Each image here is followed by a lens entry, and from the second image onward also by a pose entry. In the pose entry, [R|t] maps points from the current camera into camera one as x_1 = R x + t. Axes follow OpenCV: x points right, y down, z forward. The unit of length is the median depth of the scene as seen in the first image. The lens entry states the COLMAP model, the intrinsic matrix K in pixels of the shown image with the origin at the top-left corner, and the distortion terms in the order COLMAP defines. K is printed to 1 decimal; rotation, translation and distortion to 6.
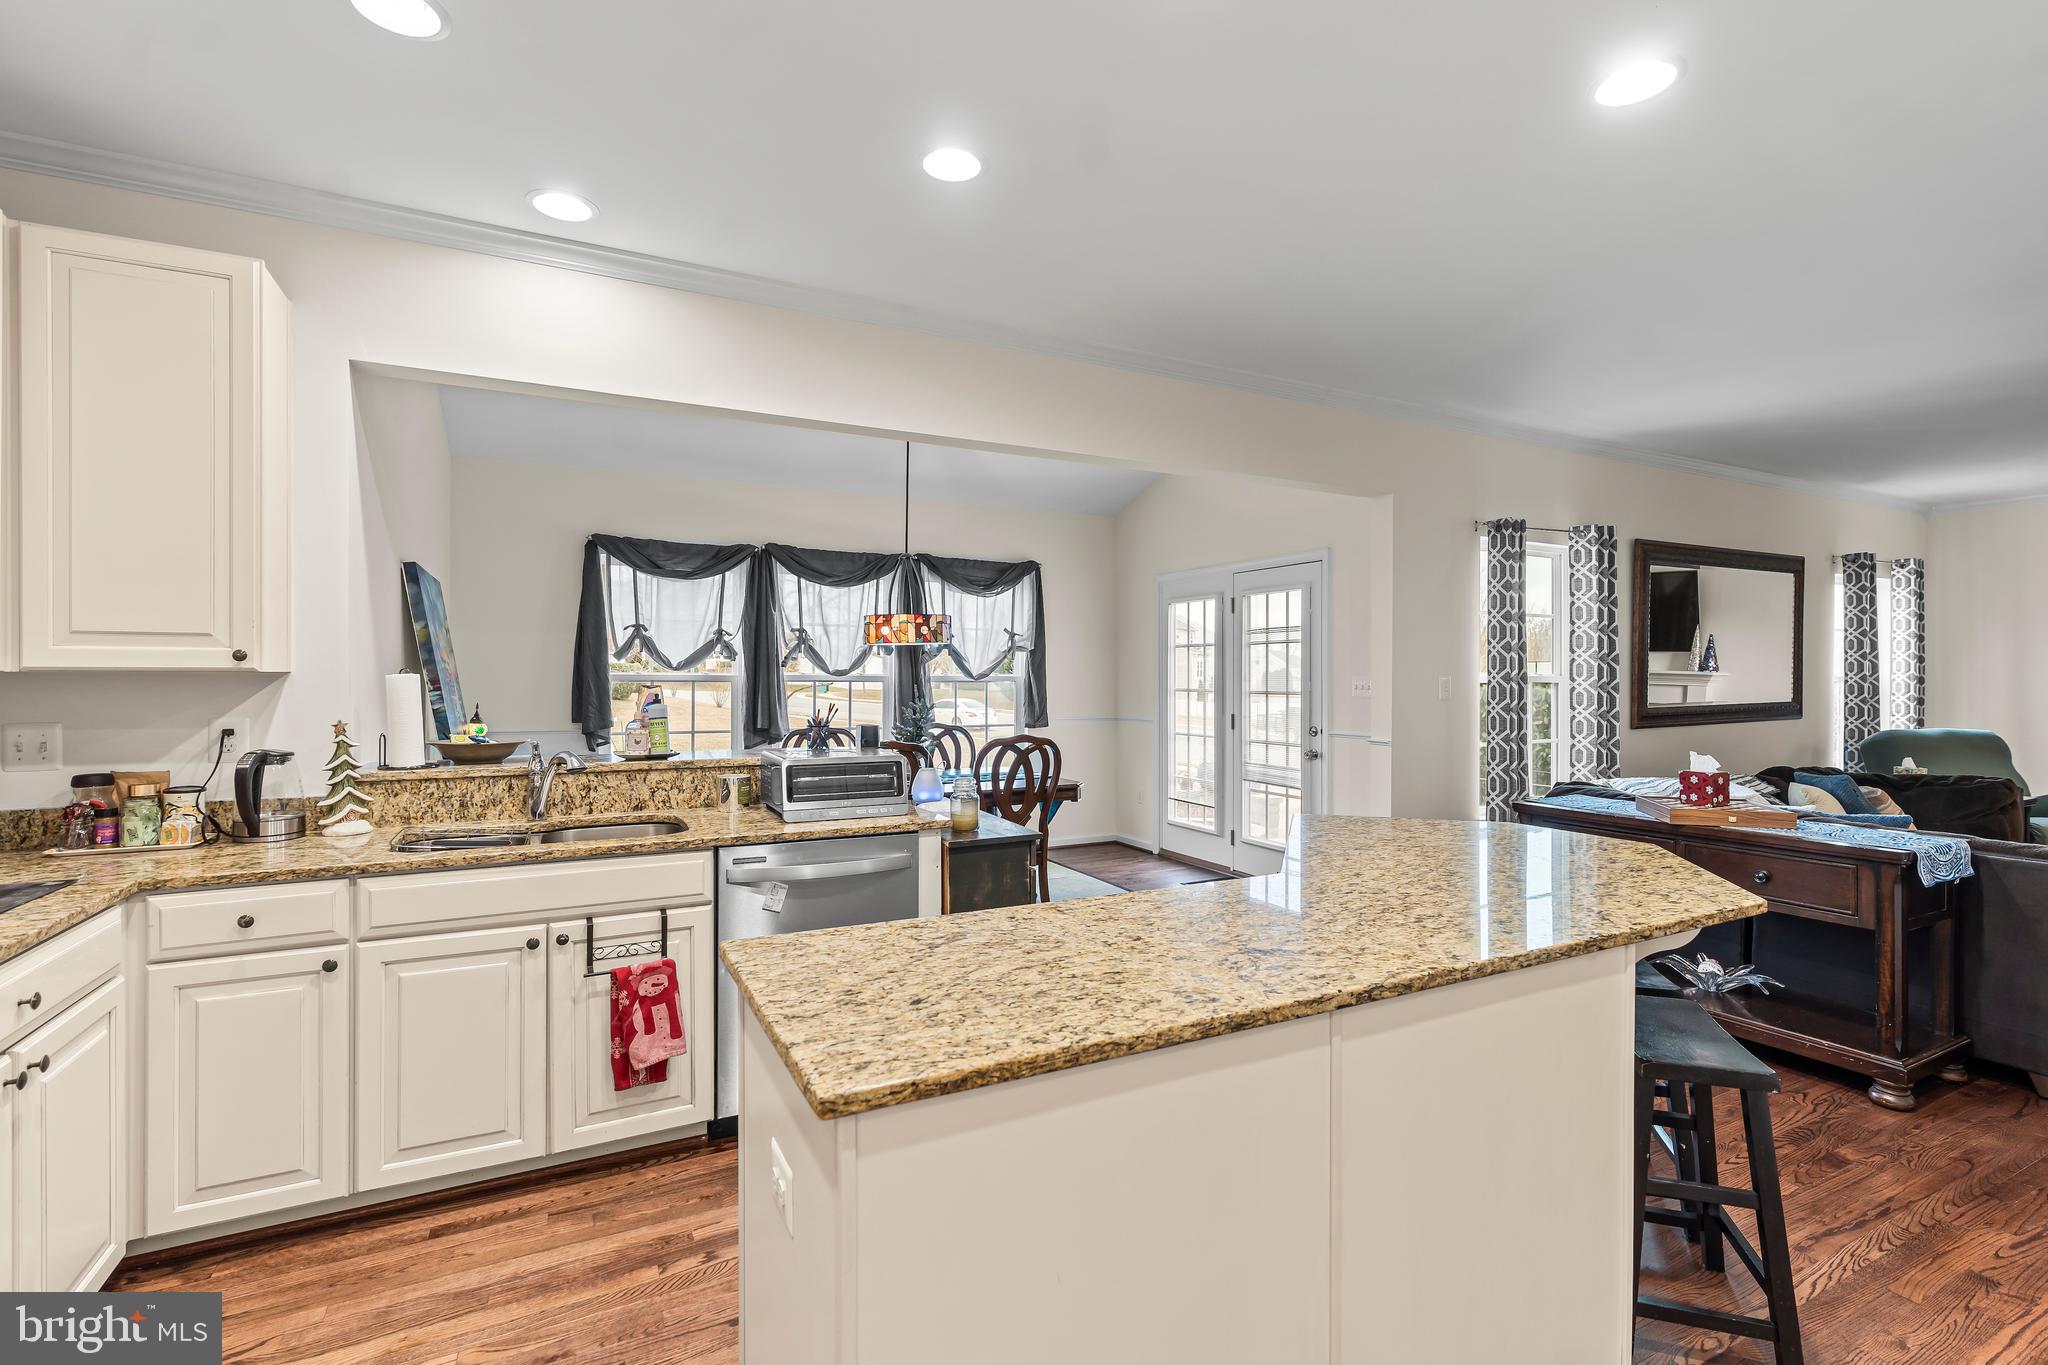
lens RADIAL K [[932.5, 0, 1028.7], [0, 932.5, 675.2], [0, 0, 1]] dist [-0.009218, 0.004706]
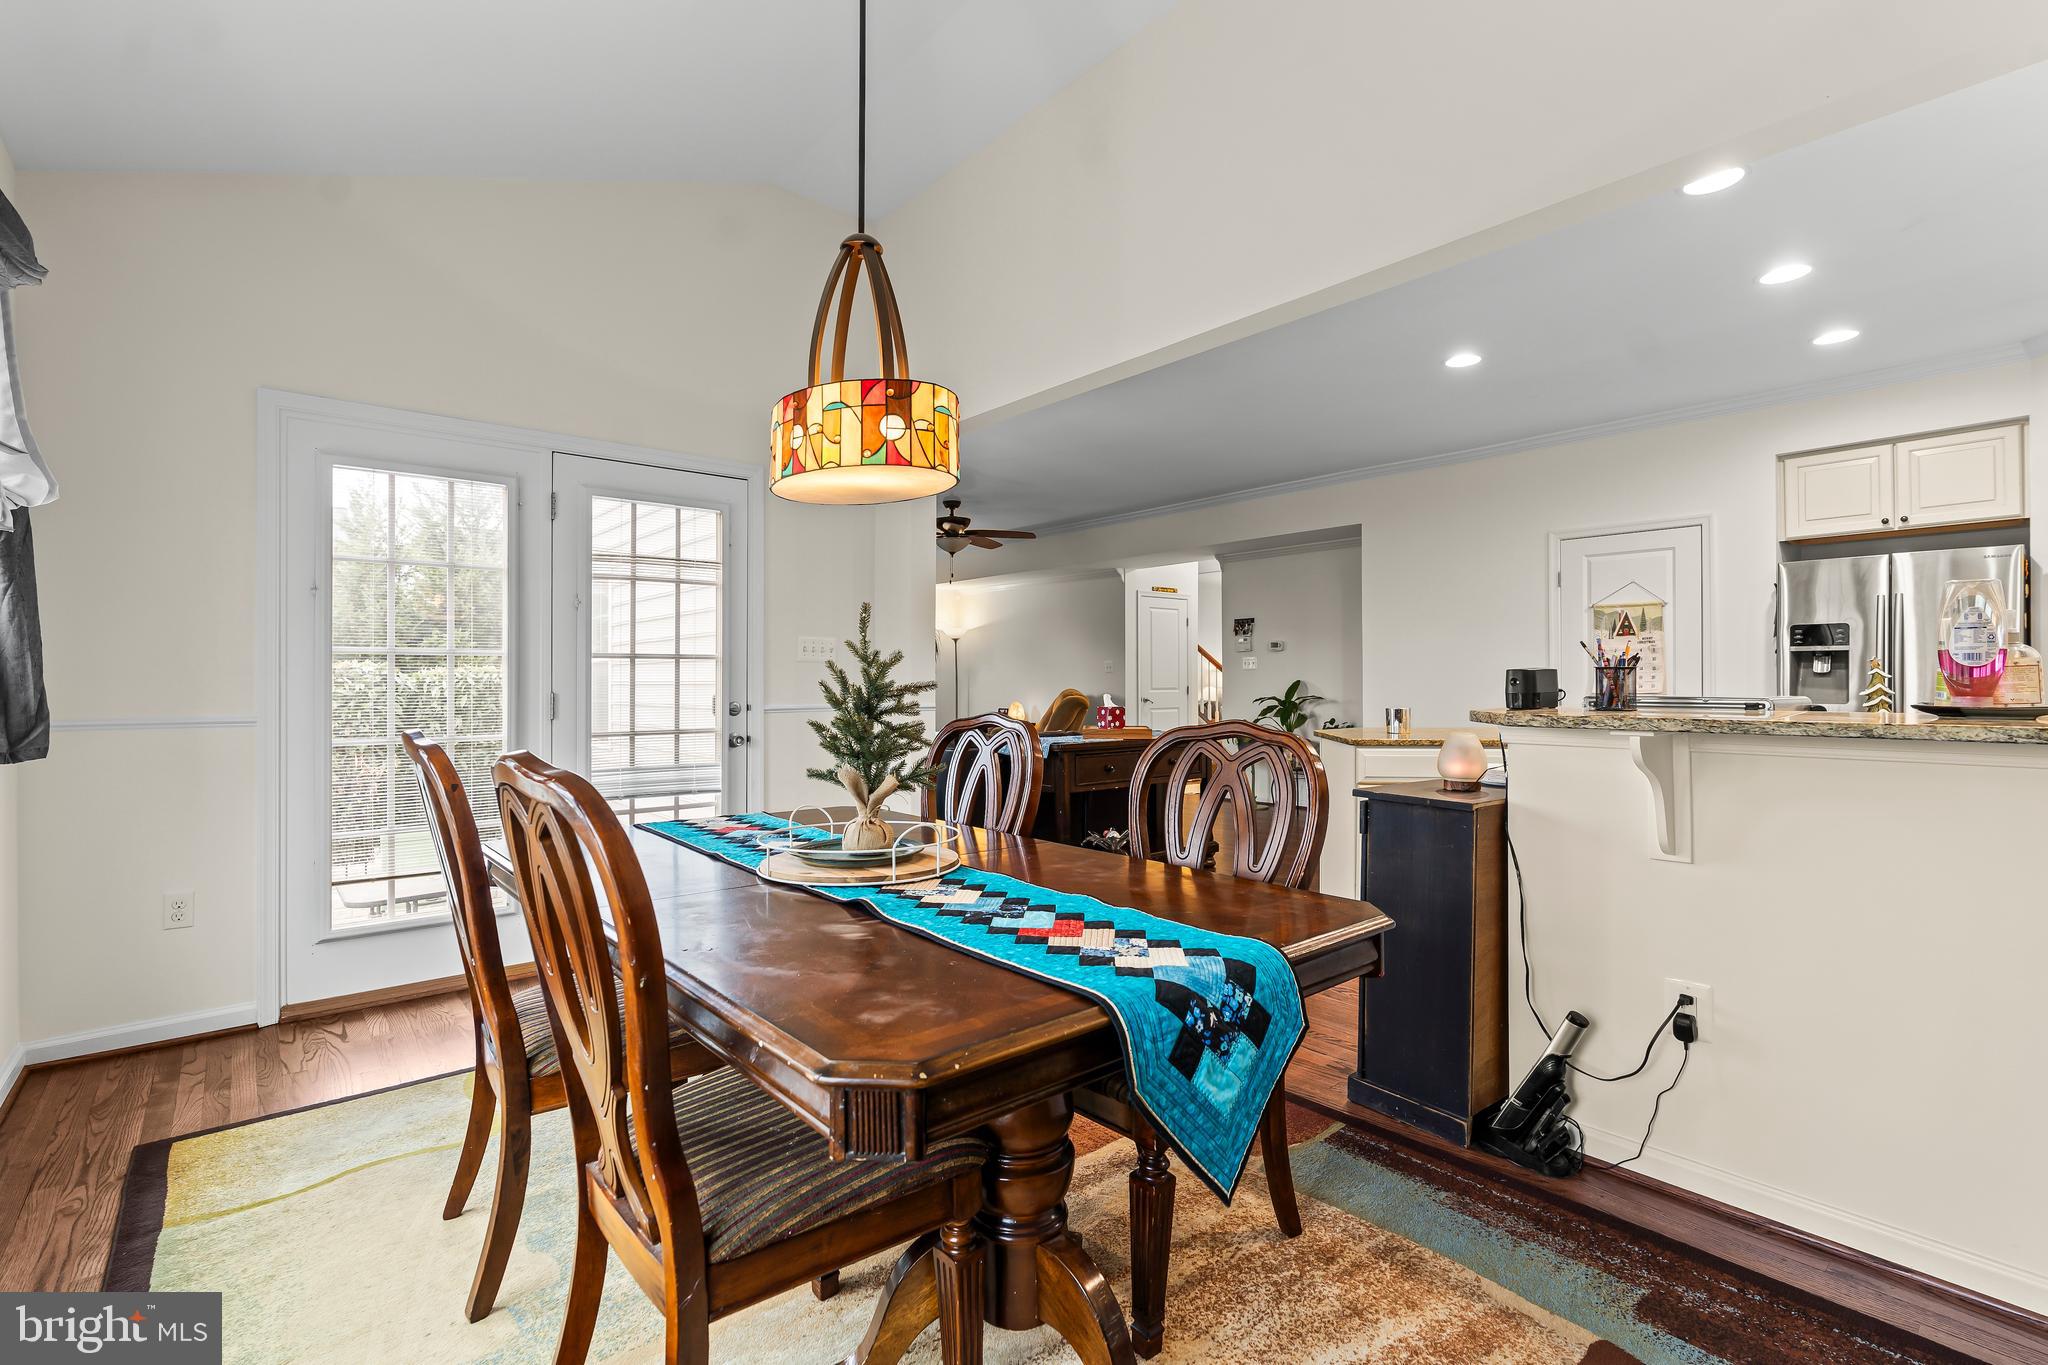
lens RADIAL K [[932.5, 0, 1020.6], [0, 932.5, 679.4], [0, 0, 1]] dist [-0.009218, 0.004706]
pose [[-0.227296, 0.001902, 0.973824, -0.968967], [0.001280, 0.999998, -0.001655, 0.081356], [-0.973825, 0.000871, -0.227298, 1.996973]]
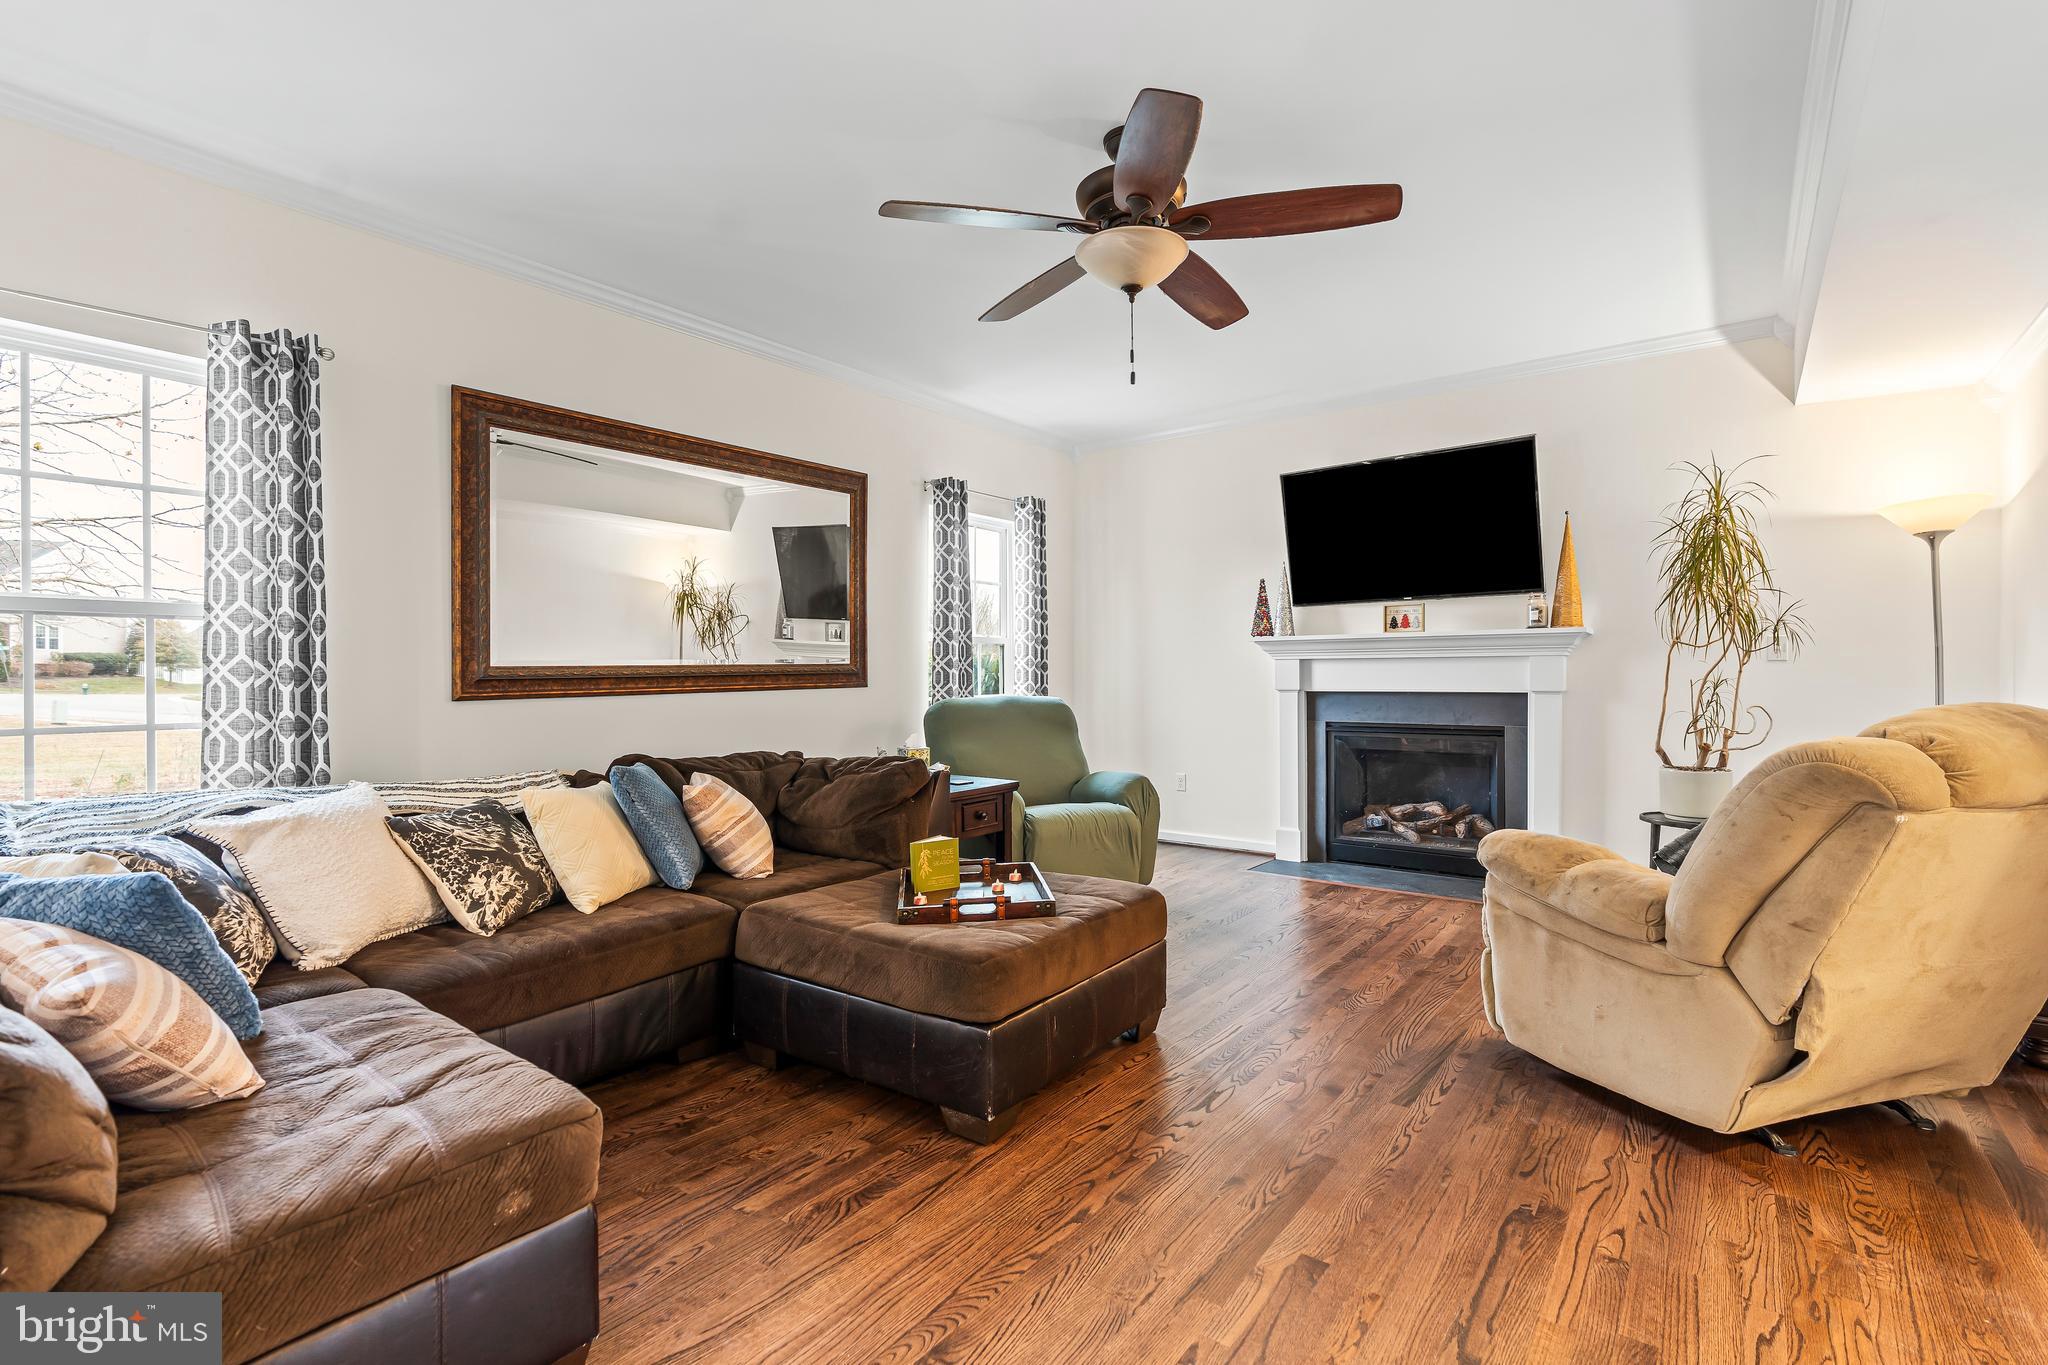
lens RADIAL K [[932.5, 0, 1028.2], [0, 932.5, 674.9], [0, 0, 1]] dist [-0.009218, 0.004706]
pose [[0.901618, -0.006581, 0.432482, 1.549004], [0.004696, 0.999974, 0.005427, 0.083321], [-0.432507, -0.002862, 0.901626, 0.631473]]
